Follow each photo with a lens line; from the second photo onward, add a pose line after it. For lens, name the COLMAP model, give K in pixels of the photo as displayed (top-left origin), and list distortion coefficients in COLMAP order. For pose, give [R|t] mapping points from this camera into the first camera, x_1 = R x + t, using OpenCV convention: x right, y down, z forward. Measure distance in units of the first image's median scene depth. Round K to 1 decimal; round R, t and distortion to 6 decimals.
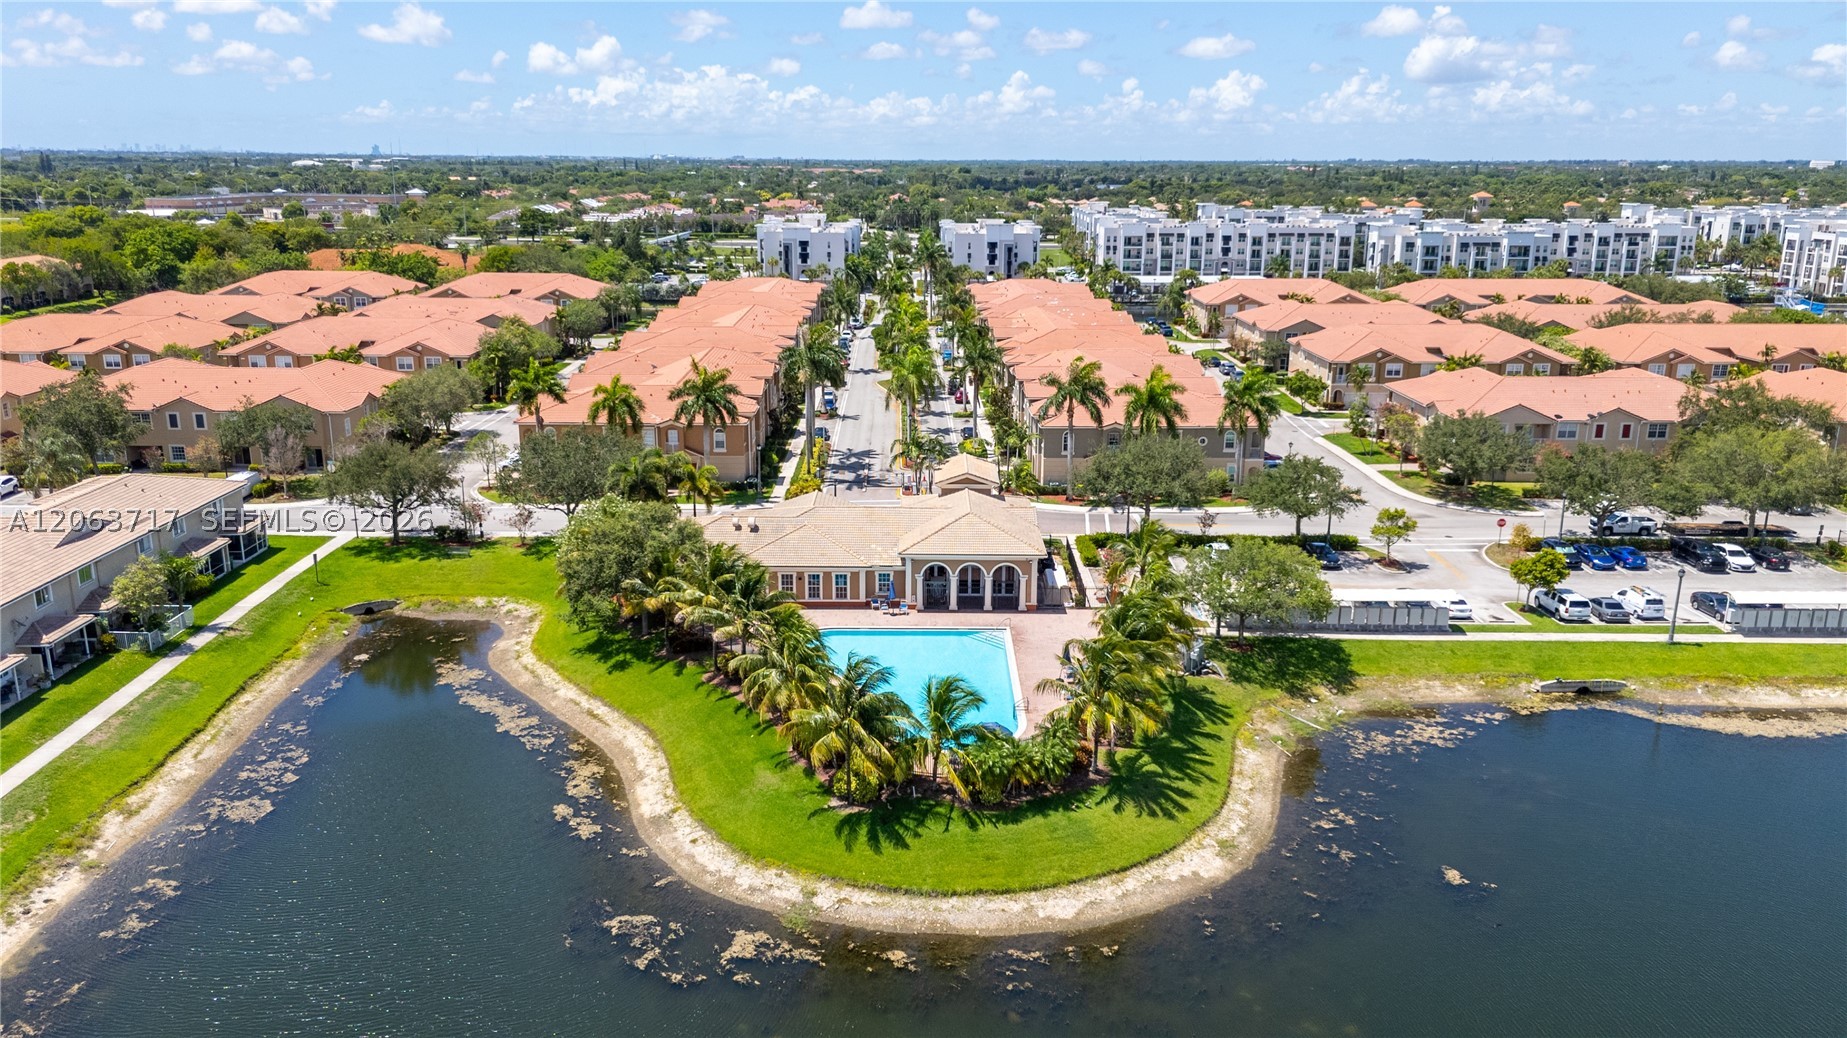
lens RADIAL K [[1365.9, 0, 923.5], [0, 1365.9, 519.0], [0, 0, 1]] dist [0.081896, -0.102356]
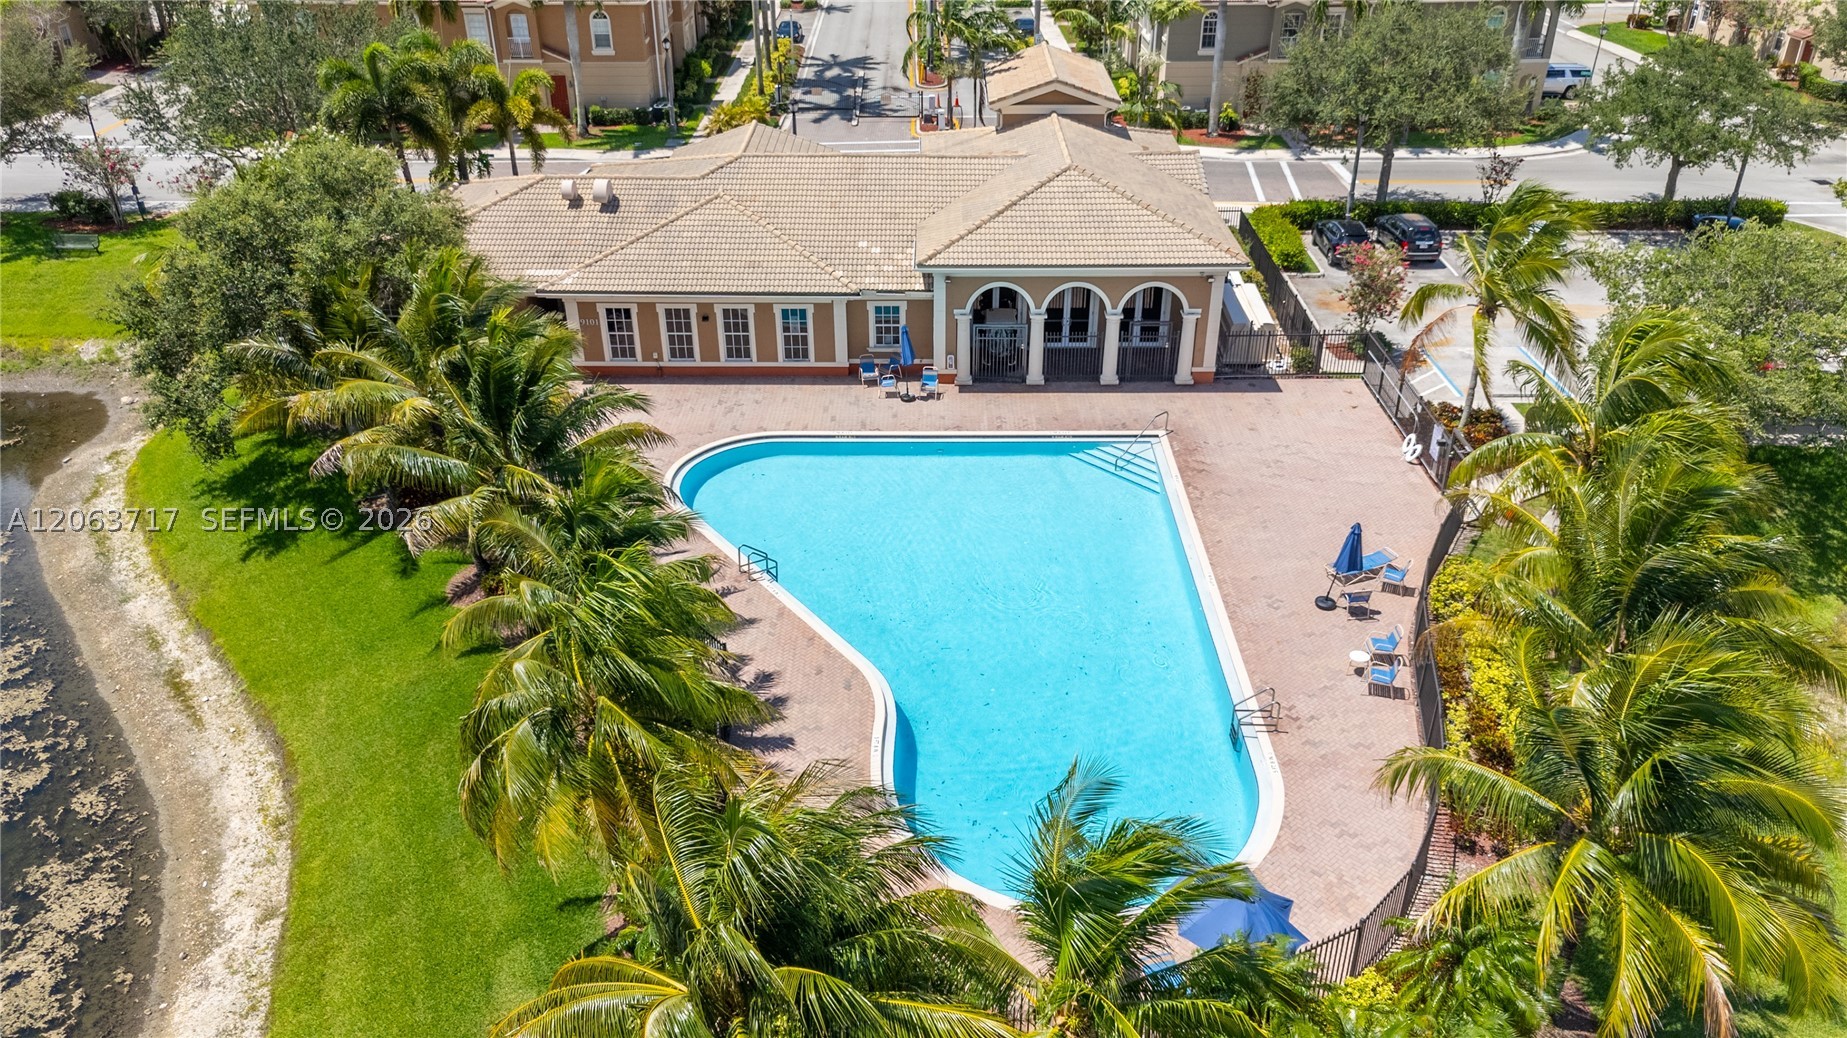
lens RADIAL K [[1365.9, 0, 923.5], [0, 1365.9, 519.0], [0, 0, 1]] dist [0.081896, -0.102356]
pose [[0.999946, -0.003856, -0.009649, -0.010951], [0.006155, 0.967940, 0.251105, -0.005861], [0.008371, -0.251151, 0.967912, 0.480632]]
